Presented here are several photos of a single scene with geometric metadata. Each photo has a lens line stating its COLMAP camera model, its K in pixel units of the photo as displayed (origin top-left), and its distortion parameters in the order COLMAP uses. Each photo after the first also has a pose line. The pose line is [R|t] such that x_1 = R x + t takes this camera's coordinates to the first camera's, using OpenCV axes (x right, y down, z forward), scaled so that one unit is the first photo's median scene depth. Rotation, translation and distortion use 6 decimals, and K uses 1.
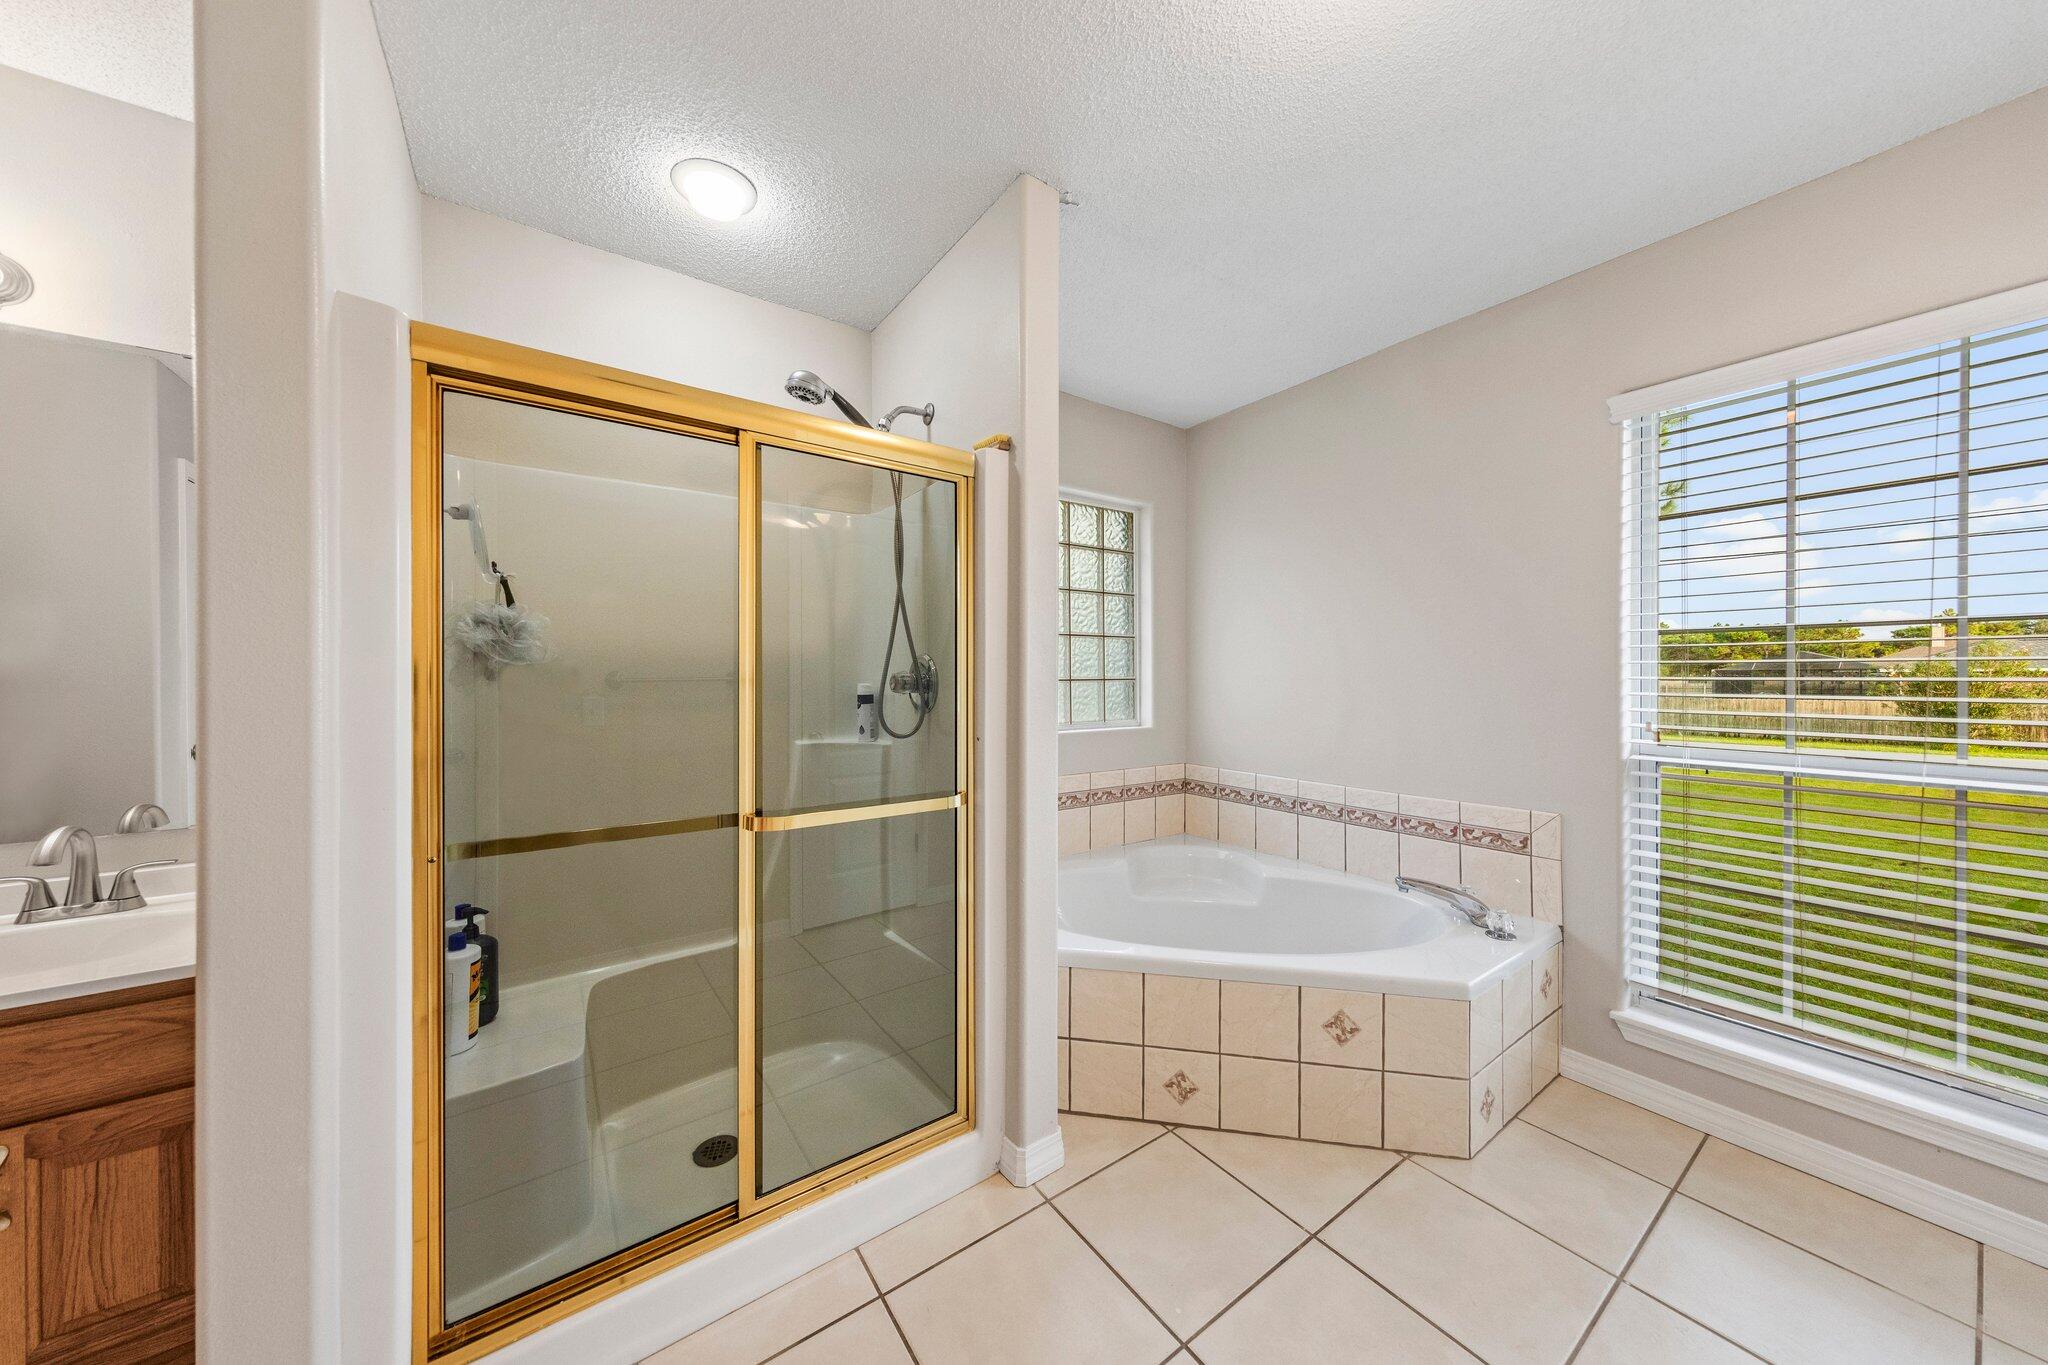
lens RADIAL K [[675.0, 0, 1025.5], [0, 675.0, 681.4], [0, 0, 1]] dist [0.002196, 0.000007]
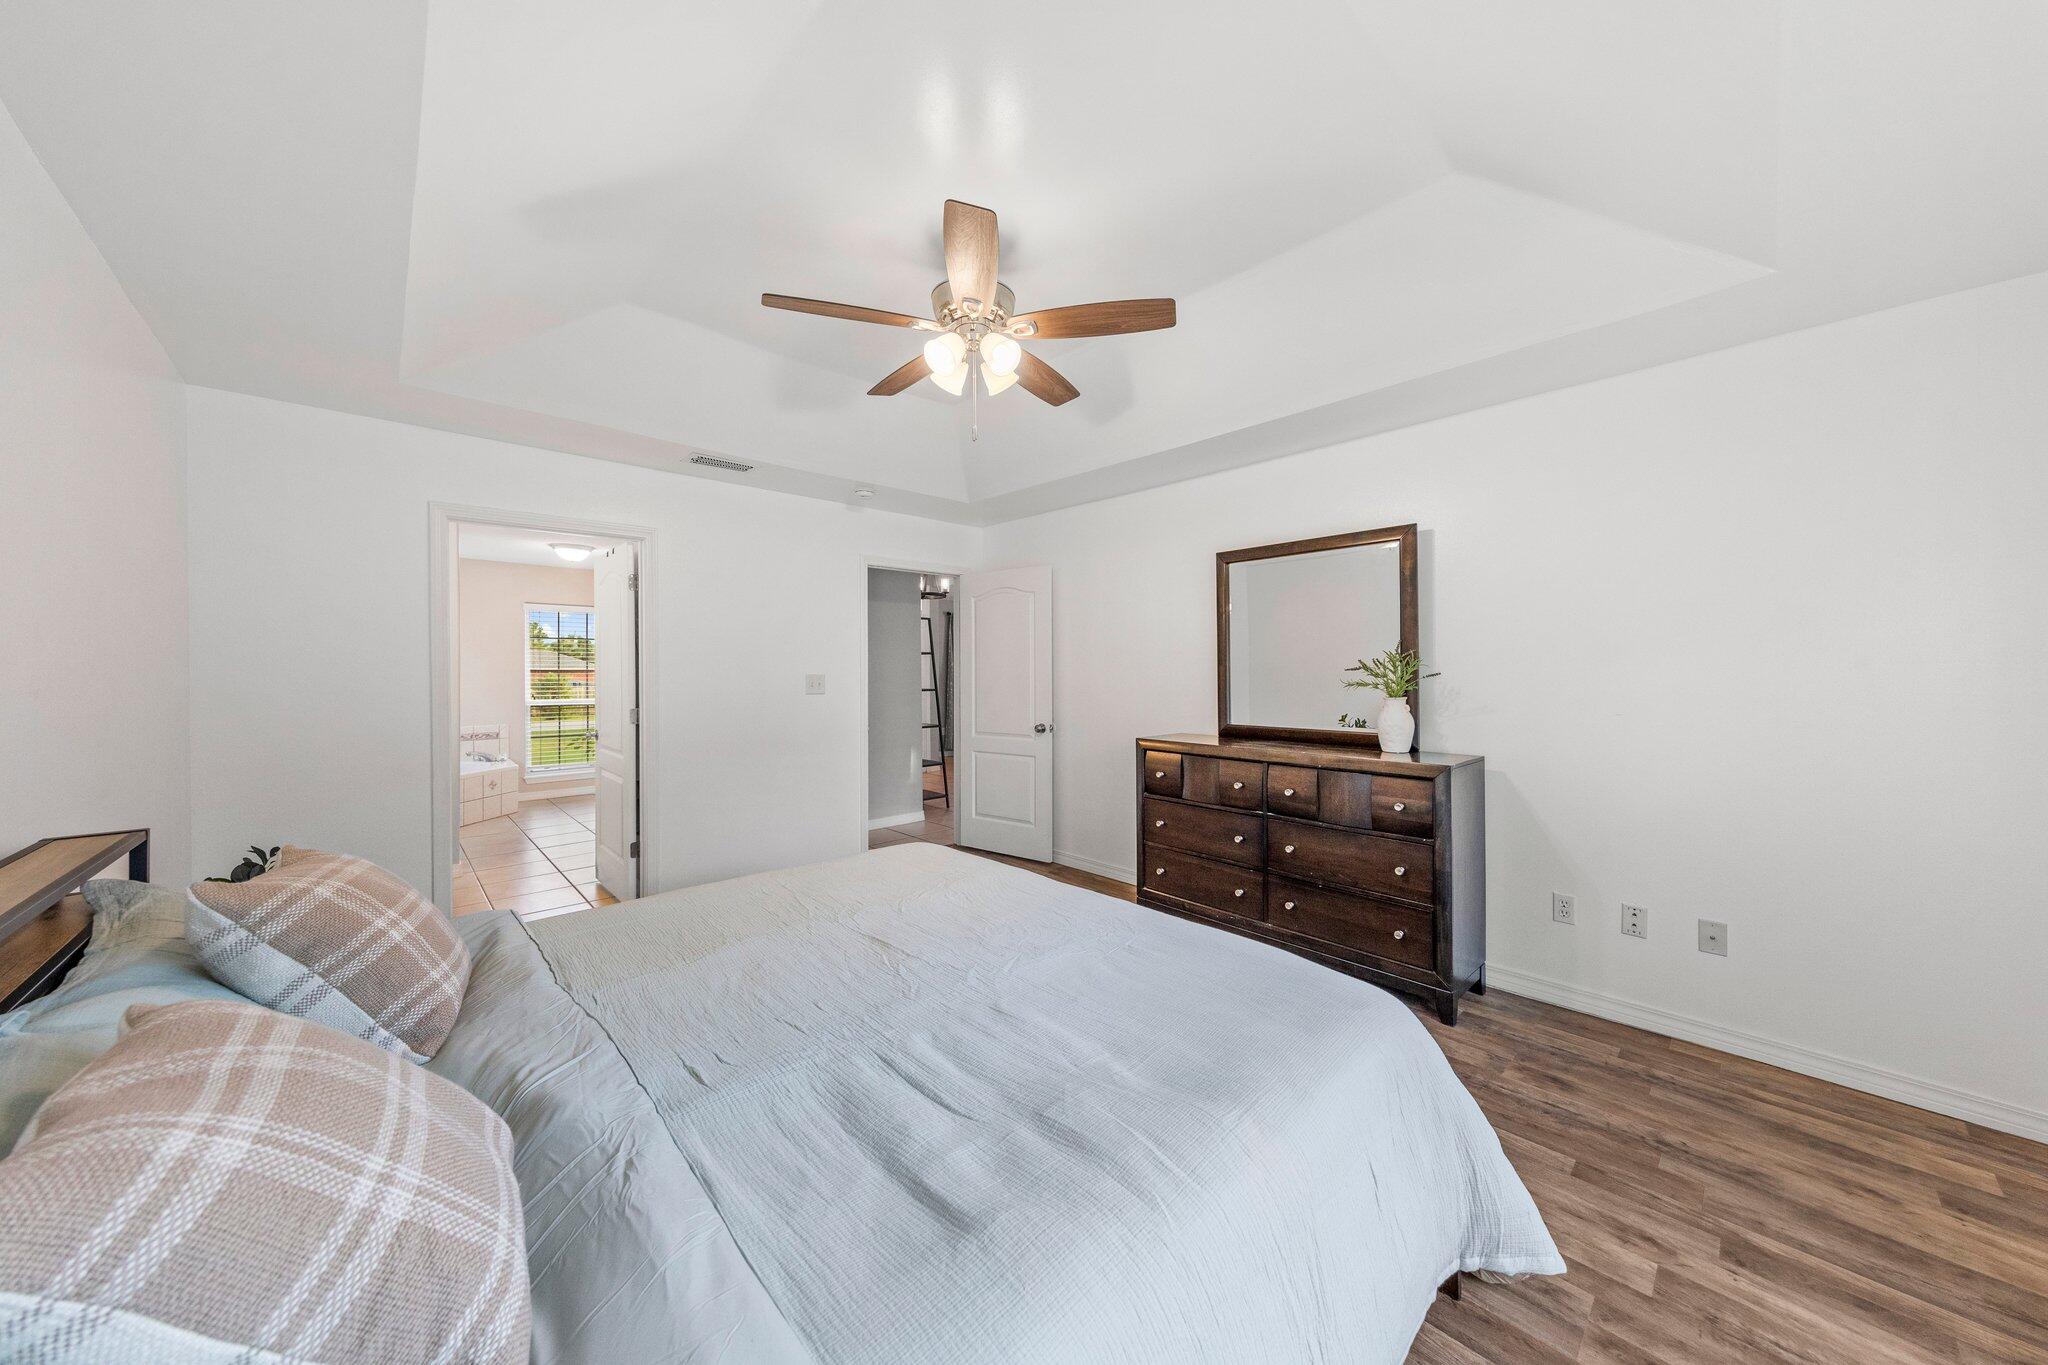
lens RADIAL K [[675.0, 0, 1019.1], [0, 675.0, 678.9], [0, 0, 1]] dist [0.002196, 0.000007]
pose [[-0.153546, 0.001951, 0.988140, -3.209981], [0.003766, 0.999992, -0.001389, -0.012436], [-0.988134, 0.003508, -0.153552, -1.078069]]
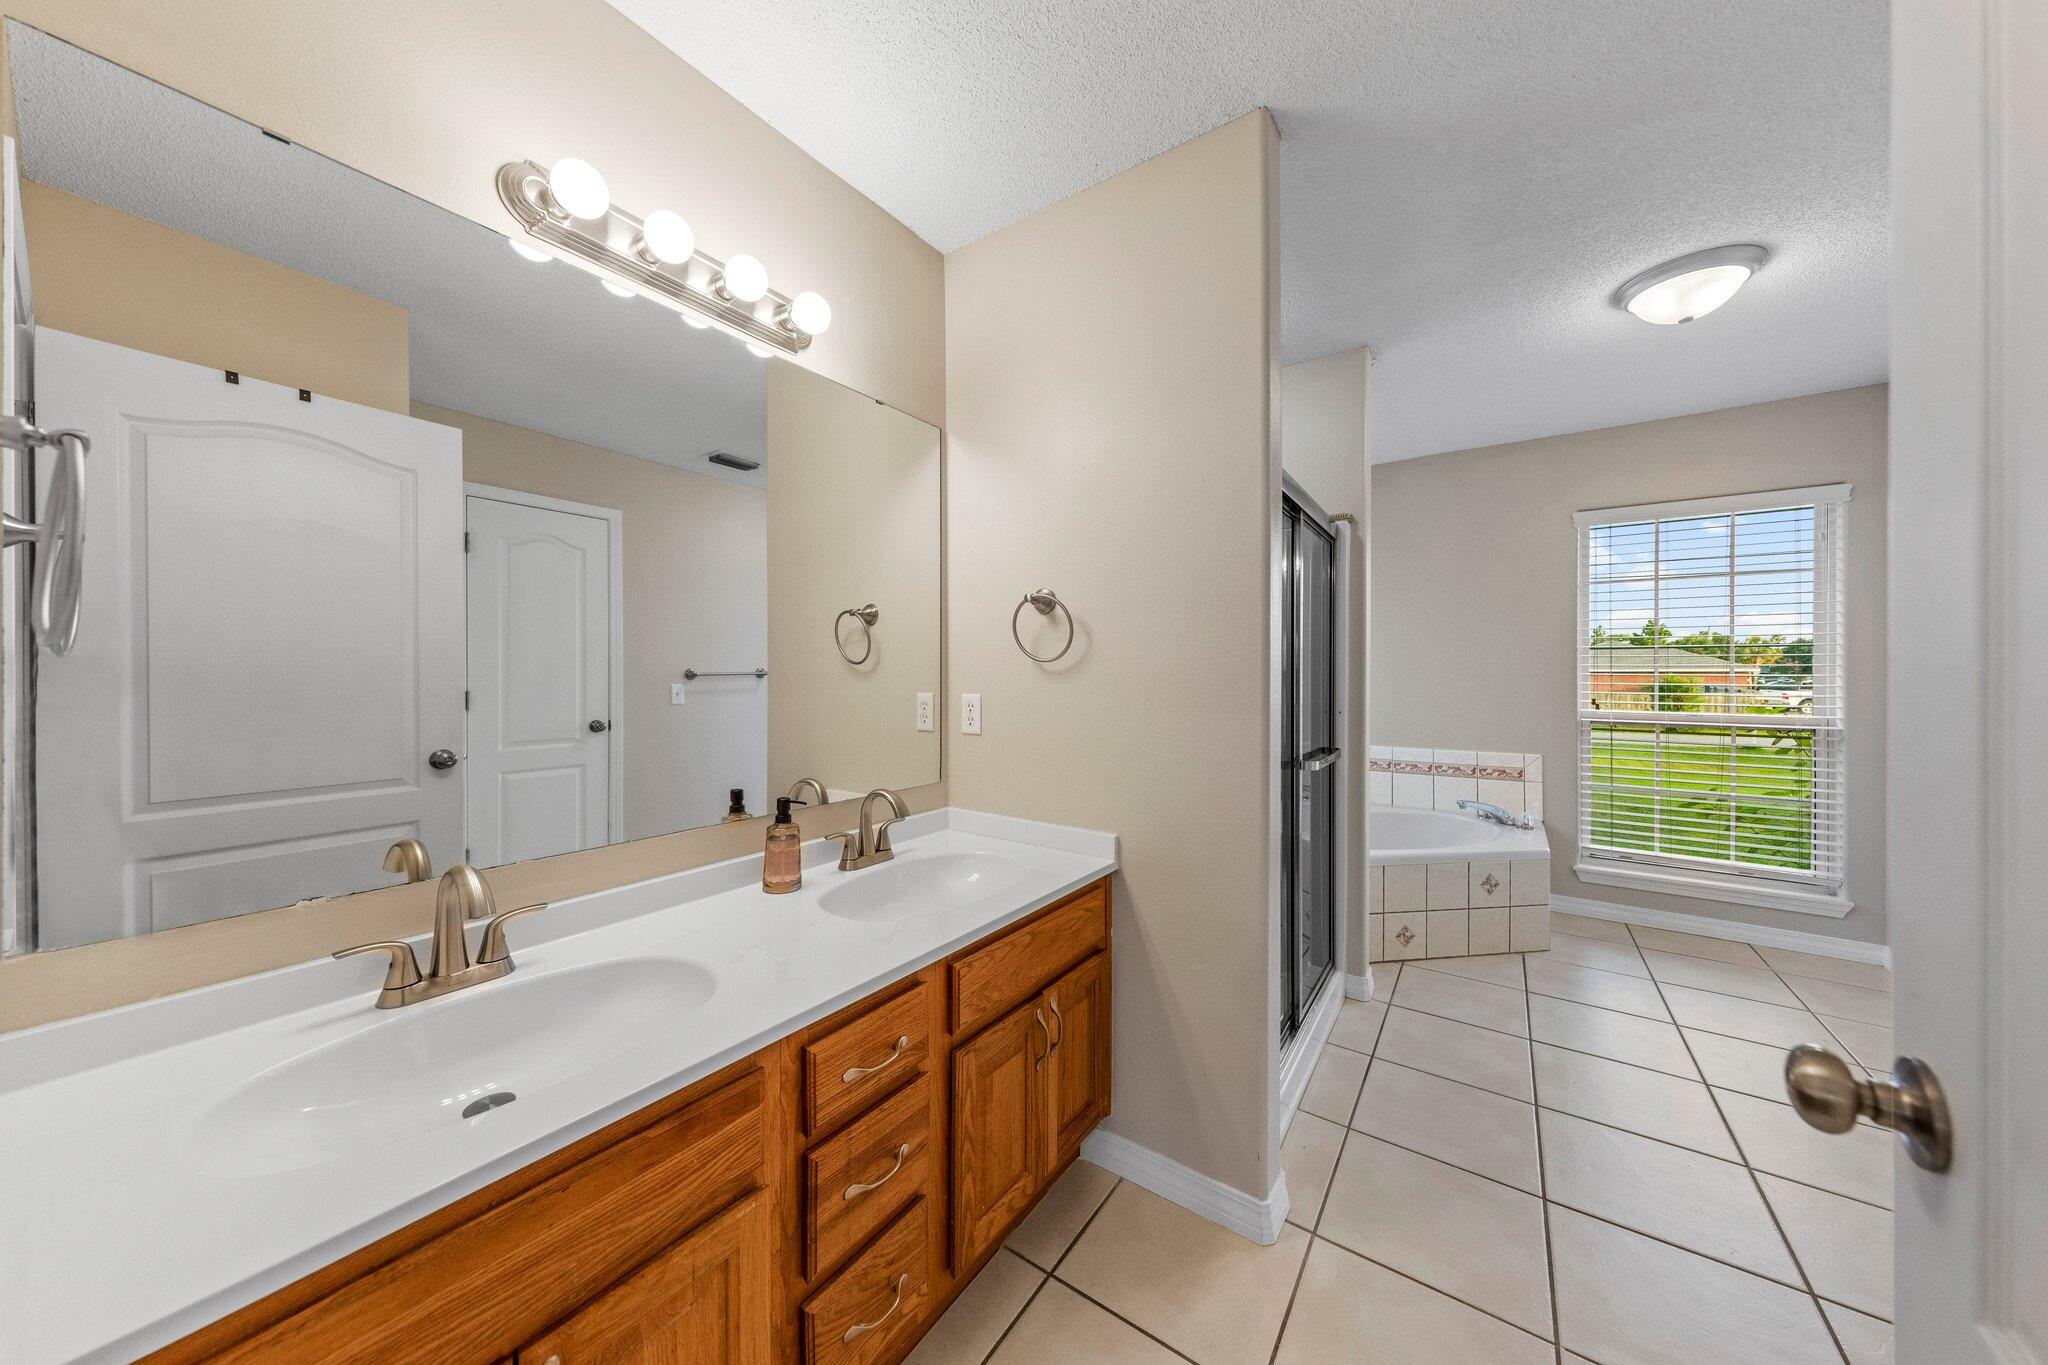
lens RADIAL K [[675.0, 0, 1017.6], [0, 675.0, 676.8], [0, 0, 1]] dist [0.002196, 0.000007]
pose [[0.941741, 0.002857, 0.336326, -1.134846], [-0.002140, 0.999995, -0.002502, 0.009176], [-0.336331, 0.001636, 0.941742, -0.166382]]
